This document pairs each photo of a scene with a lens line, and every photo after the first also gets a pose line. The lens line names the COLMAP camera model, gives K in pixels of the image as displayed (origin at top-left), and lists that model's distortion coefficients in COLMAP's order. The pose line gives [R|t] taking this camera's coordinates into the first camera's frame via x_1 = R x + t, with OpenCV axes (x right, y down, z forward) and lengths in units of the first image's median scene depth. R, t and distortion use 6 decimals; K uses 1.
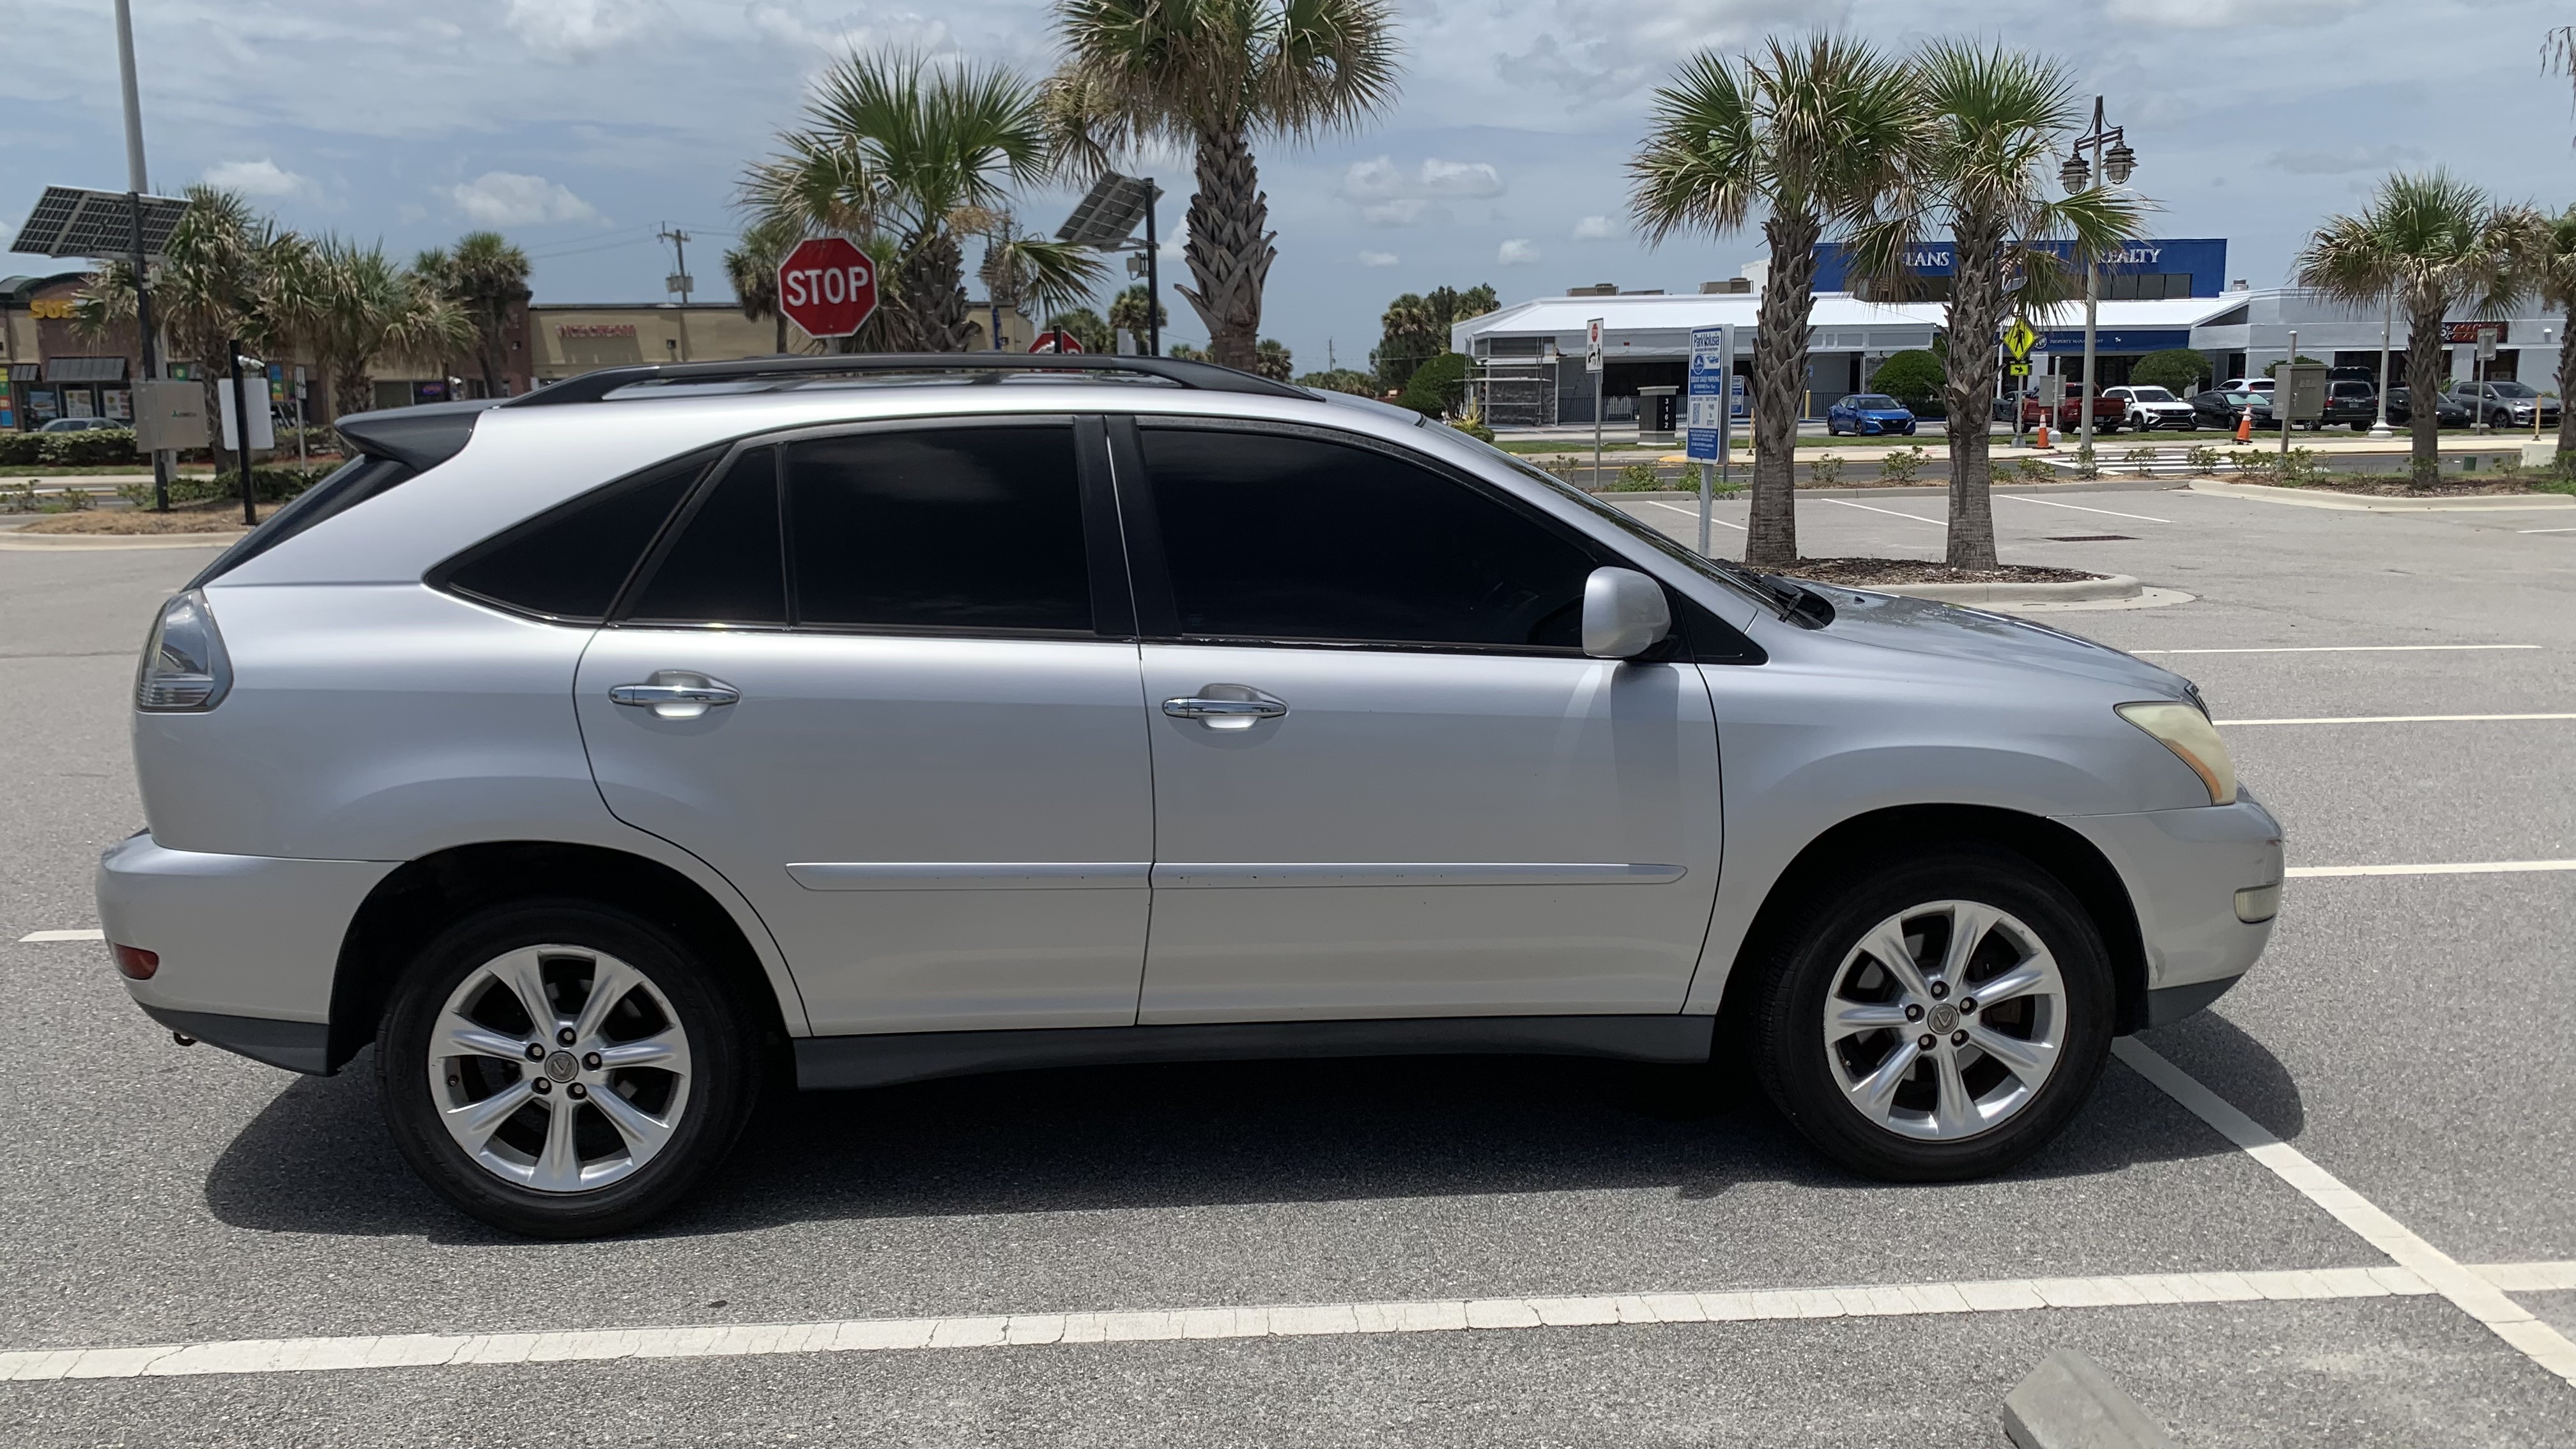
lens RADIAL K [[1966.3, 0, 1275.5], [0, 1966.3, 682.7], [0, 0, 1]] dist [0.081265, -0.146689]
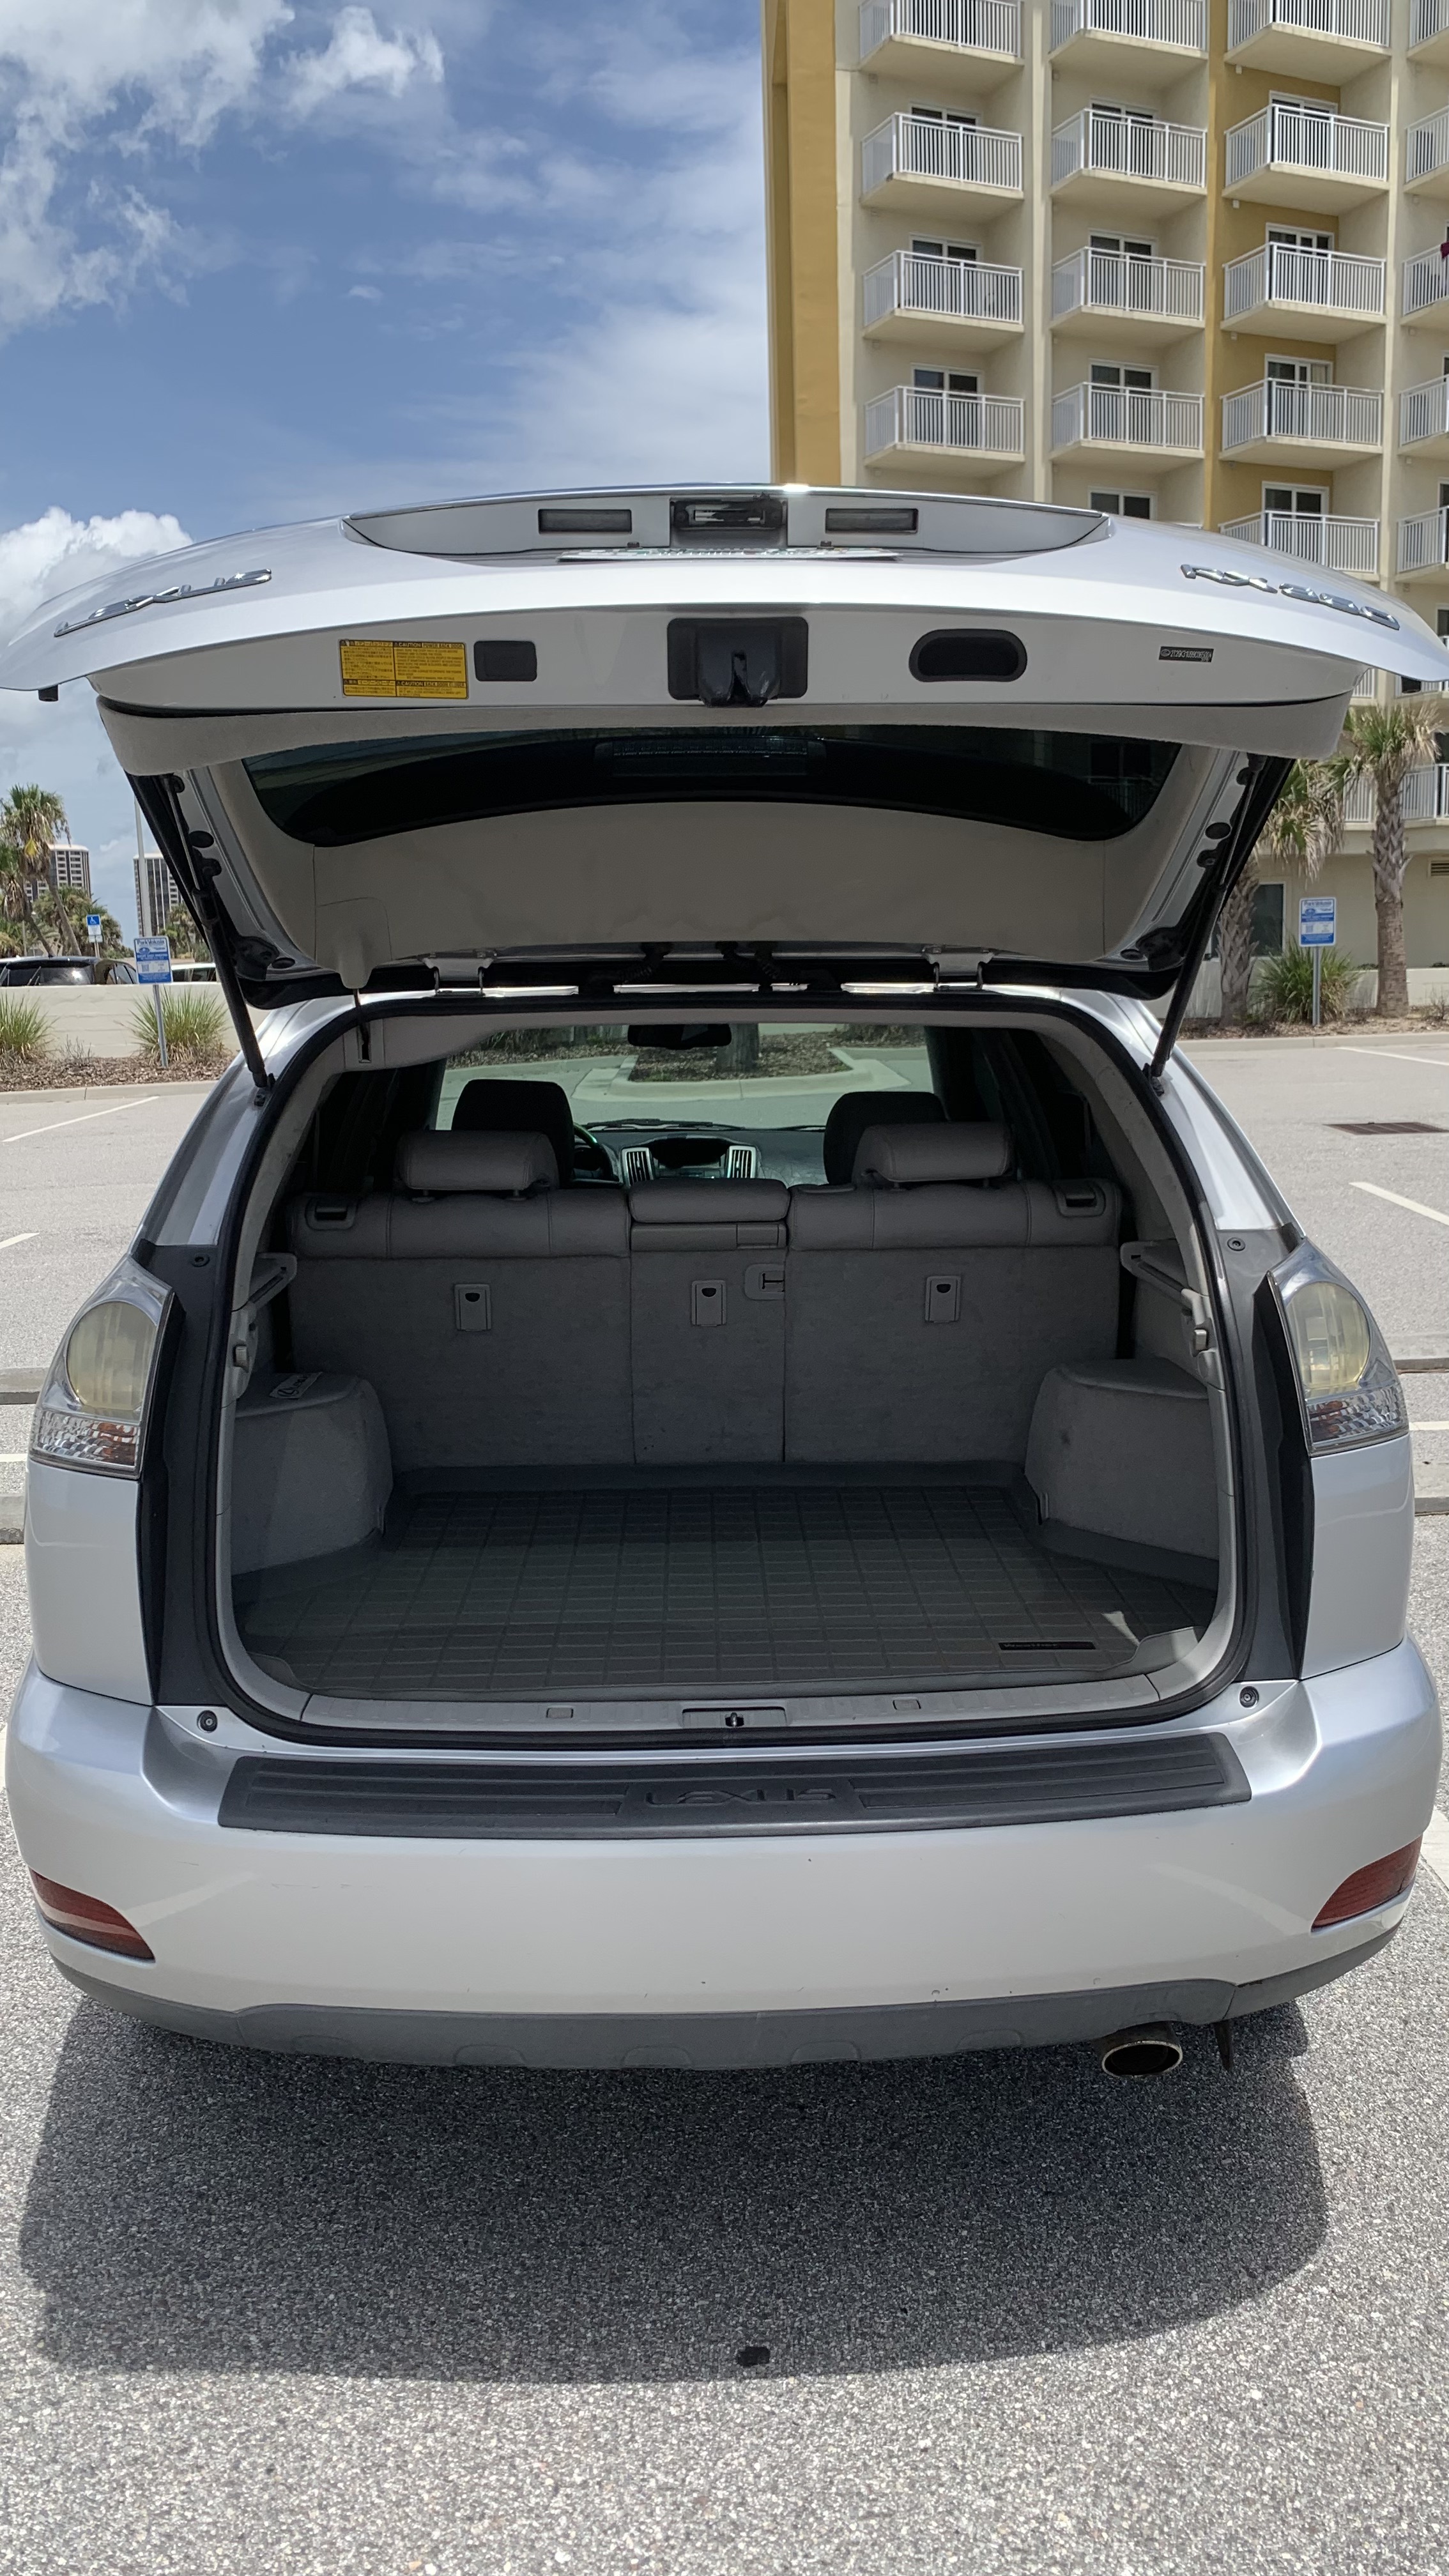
lens RADIAL K [[2006.2, 0, 723.4], [0, 2006.2, 1245.5], [0, 0, 1]] dist [0.010685, 0.003640]
pose [[0.024145, -0.126019, 0.991734, -1.133782], [0.171255, 0.977881, 0.120089, -0.146341], [-0.984931, 0.166940, 0.045192, 1.113487]]
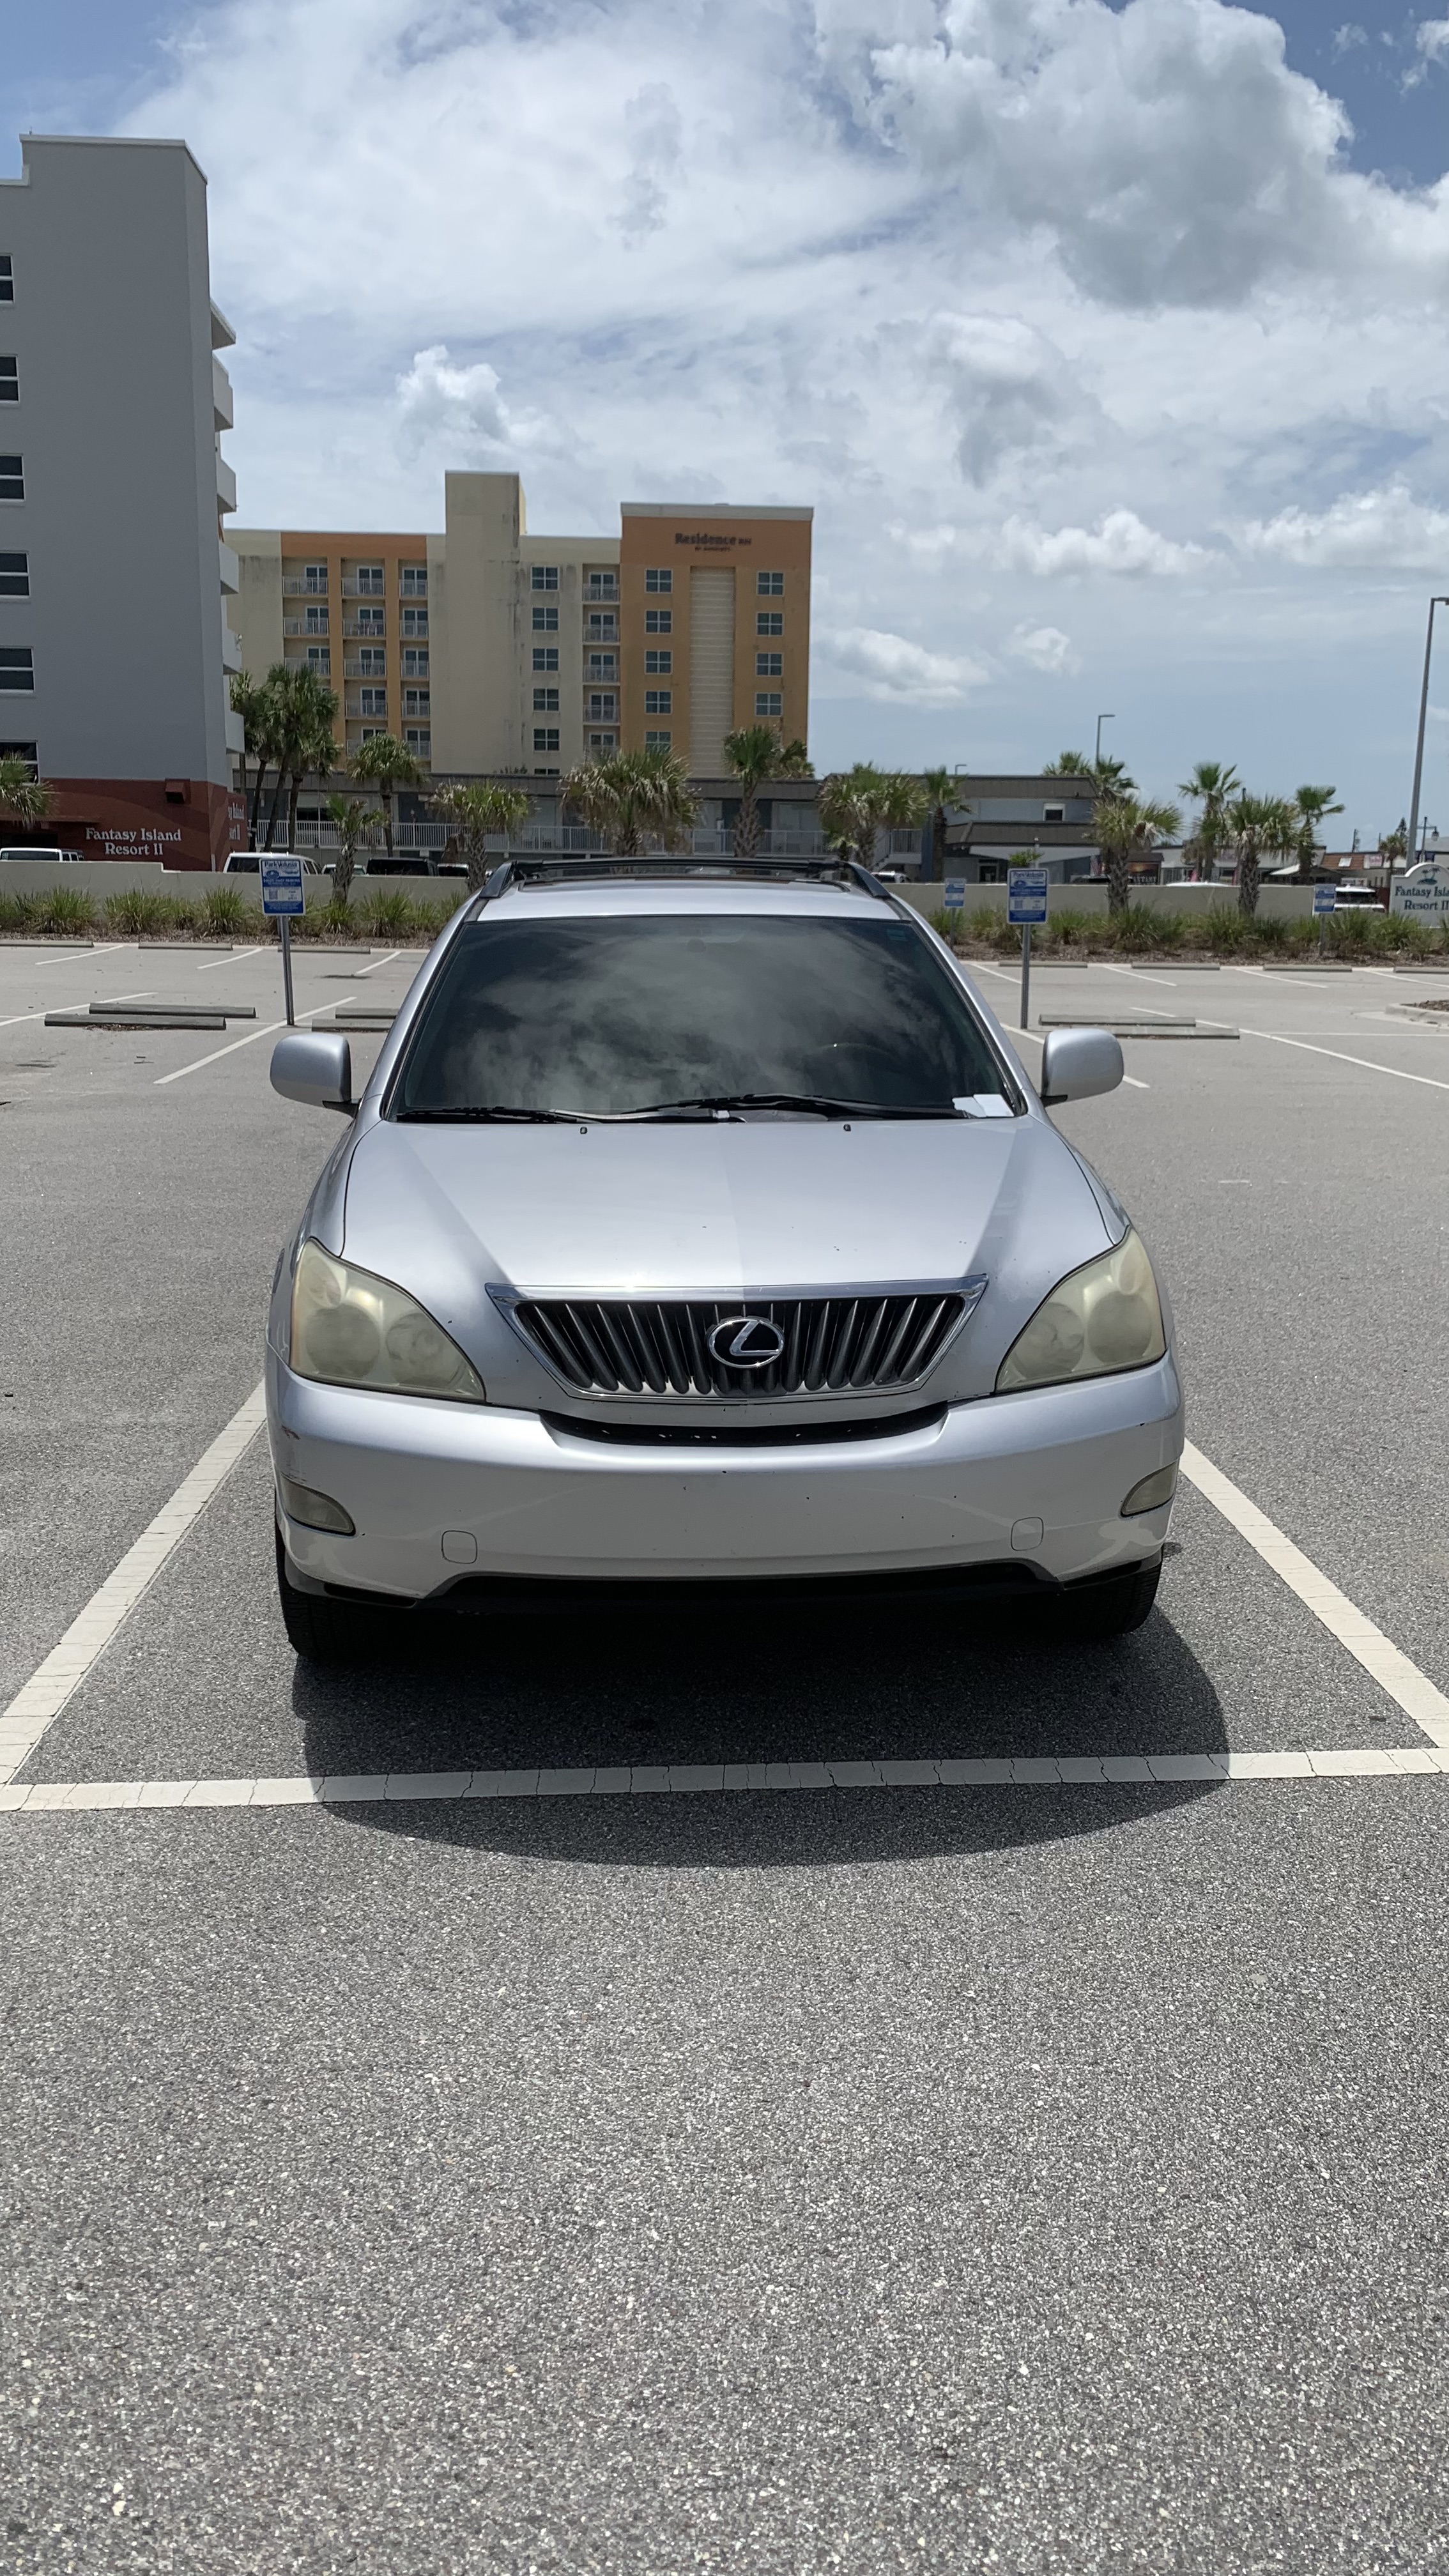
lens RADIAL K [[2067.8, 0, 759.7], [0, 2067.8, 1286.4], [0, 0, 1]] dist [0.039545, -0.094327]
pose [[0.014293, 0.219342, -0.975543, 1.404583], [-0.166021, 0.962621, 0.214004, -0.214635], [0.986019, 0.158902, 0.050174, 1.169526]]
